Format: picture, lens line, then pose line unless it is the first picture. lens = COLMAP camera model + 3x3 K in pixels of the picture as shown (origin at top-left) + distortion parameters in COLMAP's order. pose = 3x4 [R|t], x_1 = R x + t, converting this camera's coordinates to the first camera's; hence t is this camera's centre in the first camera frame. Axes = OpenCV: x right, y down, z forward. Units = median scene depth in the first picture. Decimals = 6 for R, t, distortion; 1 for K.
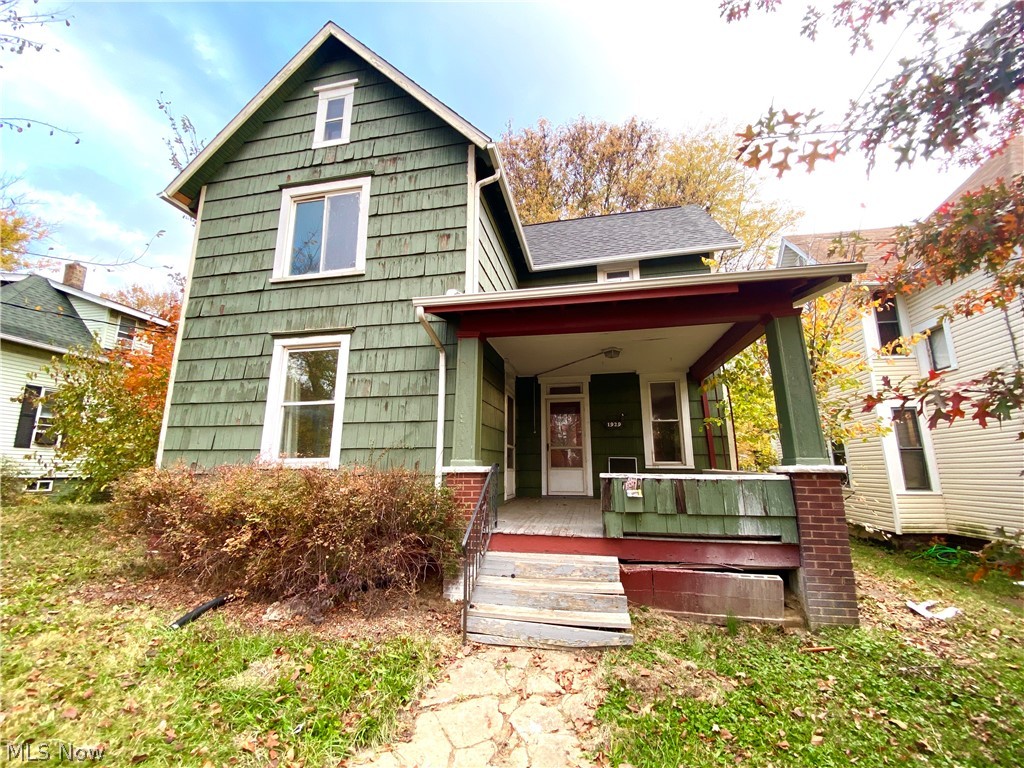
lens RADIAL K [[419.6, 0, 512.6], [0, 419.6, 383.6], [0, 0, 1]] dist [-0.011541, -0.001032]
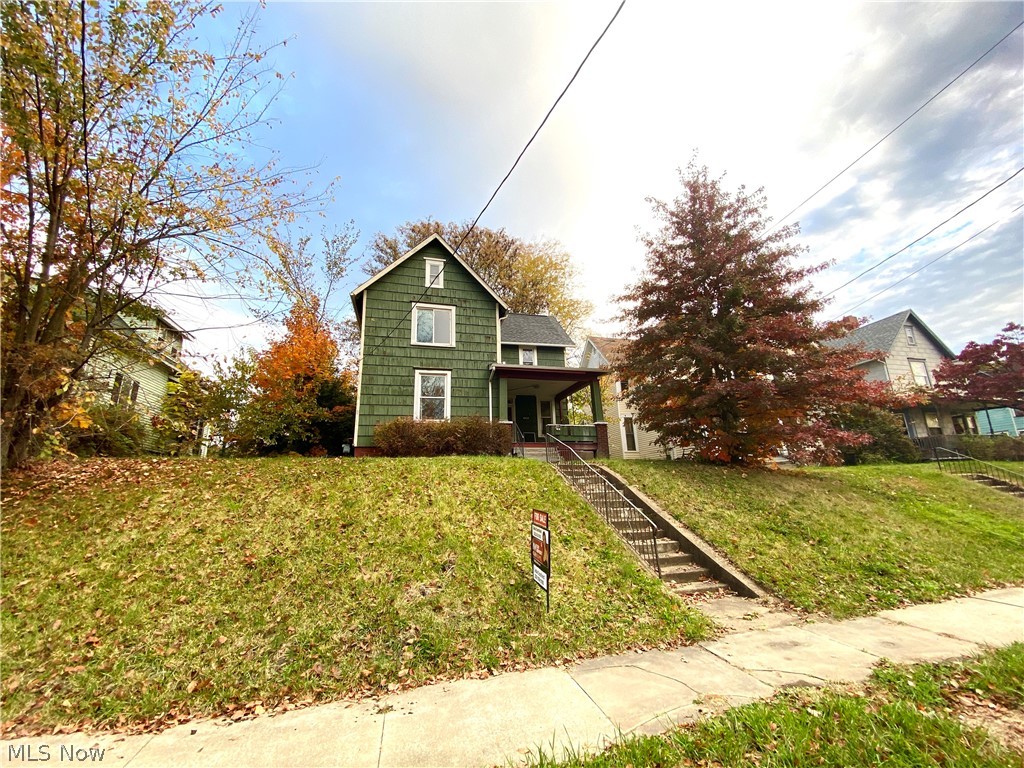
lens RADIAL K [[419.6, 0, 511.5], [0, 419.6, 385.0], [0, 0, 1]] dist [-0.011541, -0.001032]
pose [[0.900701, 0.082077, 0.426615, -1.051733], [-0.057391, 0.995864, -0.070429, 0.112234], [-0.430632, 0.038952, 0.901687, -1.321704]]
